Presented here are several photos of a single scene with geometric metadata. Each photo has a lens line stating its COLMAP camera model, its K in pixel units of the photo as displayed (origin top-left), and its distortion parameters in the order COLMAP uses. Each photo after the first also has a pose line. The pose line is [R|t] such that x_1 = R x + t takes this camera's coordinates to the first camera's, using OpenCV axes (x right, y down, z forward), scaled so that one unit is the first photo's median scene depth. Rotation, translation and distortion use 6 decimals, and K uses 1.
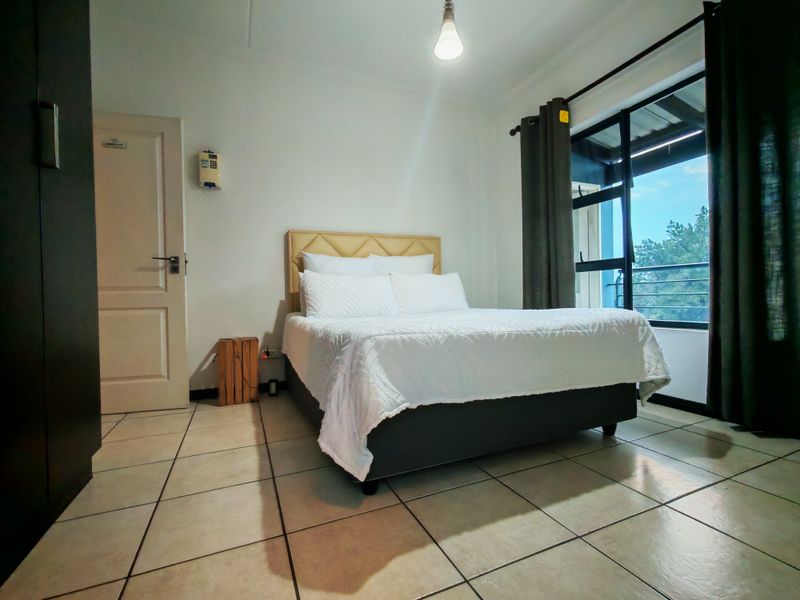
lens RADIAL K [[368.9, 0, 396.9], [0, 368.9, 300.8], [0, 0, 1]] dist [0.000259, 0.000015]
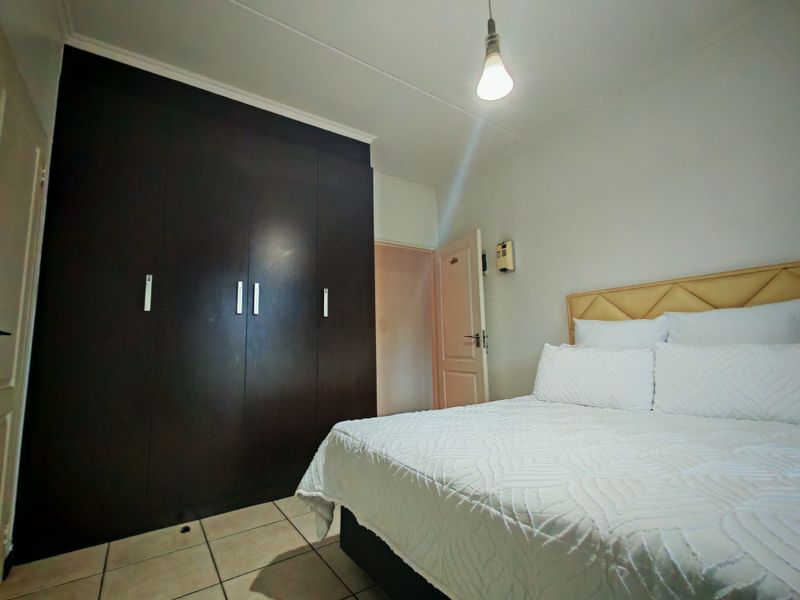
lens RADIAL K [[362.9, 0, 403.1], [0, 362.9, 306.2], [0, 0, 1]] dist [0.000750, 0.000062]
pose [[0.208692, -0.095853, -0.973273, 0.604557], [0.012410, 0.995365, -0.095367, -0.098189], [0.977903, 0.007824, 0.208914, 0.474446]]
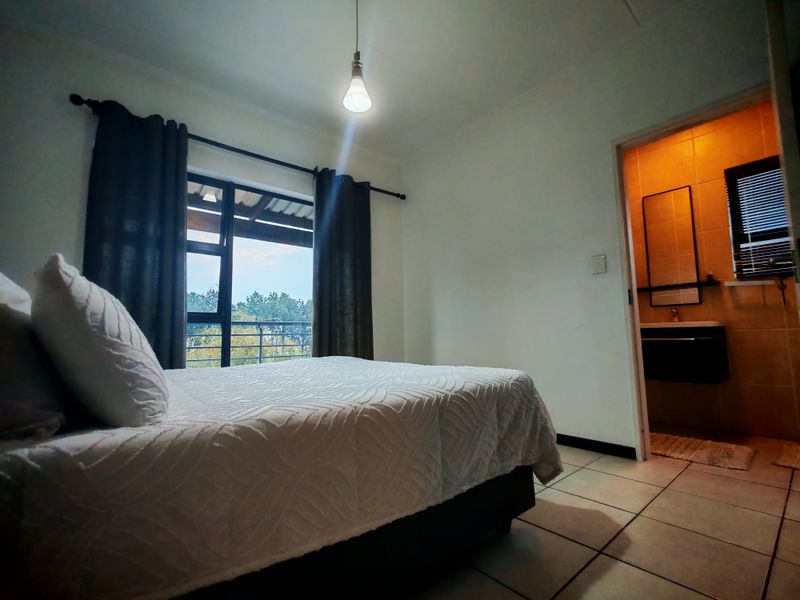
lens RADIAL K [[368.9, 0, 396.9], [0, 368.9, 300.8], [0, 0, 1]] dist [0.000259, 0.000015]
pose [[-0.294356, 0.120969, 0.948009, -0.585768], [0.034024, 0.992654, -0.116101, -0.006240], [-0.955090, -0.001920, -0.296310, 0.881247]]
